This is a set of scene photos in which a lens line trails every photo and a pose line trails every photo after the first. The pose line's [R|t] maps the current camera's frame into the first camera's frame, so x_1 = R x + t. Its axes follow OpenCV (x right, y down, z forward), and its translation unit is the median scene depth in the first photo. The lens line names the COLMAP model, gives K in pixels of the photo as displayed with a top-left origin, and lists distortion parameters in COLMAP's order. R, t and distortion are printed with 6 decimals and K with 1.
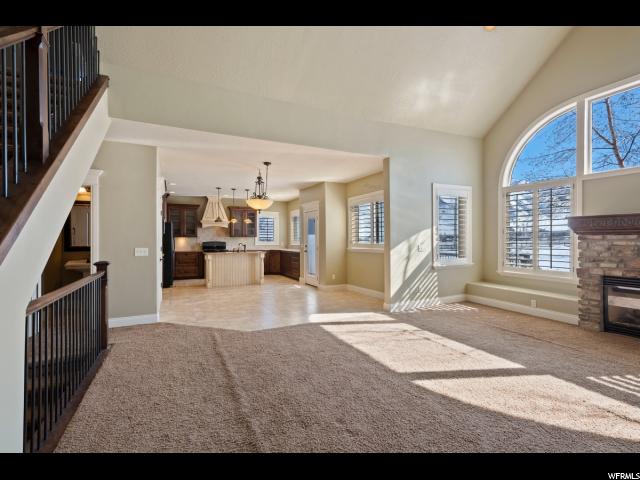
lens RADIAL K [[303.8, 0, 321.2], [0, 303.8, 237.7], [0, 0, 1]] dist [0.018501, -0.000739]
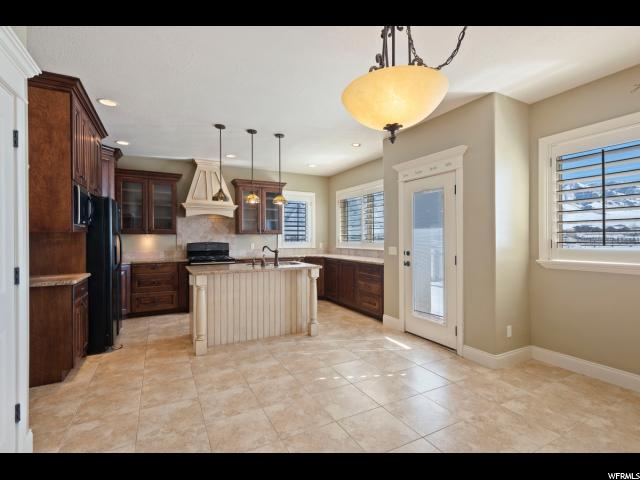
lens RADIAL K [[303.8, 0, 322.1], [0, 303.8, 235.7], [0, 0, 1]] dist [0.018501, -0.000739]
pose [[0.999393, -0.001344, 0.034822, -0.180185], [0.001319, 0.999999, 0.000726, 0.000625], [-0.034823, -0.000680, 0.999393, 0.483704]]
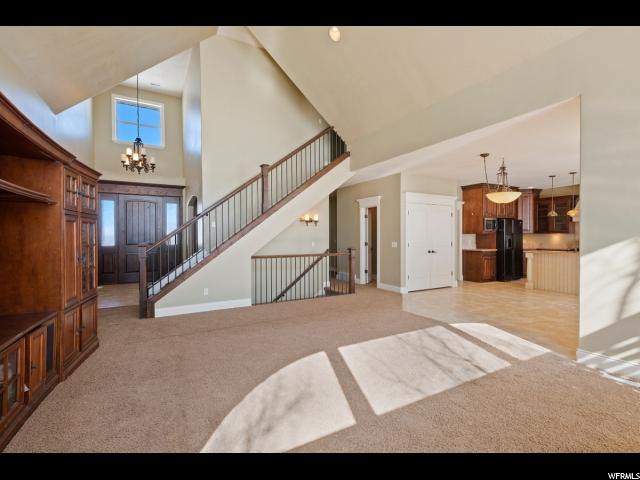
lens RADIAL K [[303.8, 0, 319.3], [0, 303.8, 237.3], [0, 0, 1]] dist [0.018501, -0.000739]
pose [[0.049897, 0.007123, -0.998729, 0.452821], [0.006653, 0.999950, 0.007464, -0.001900], [0.998732, -0.007017, 0.049847, 0.271359]]
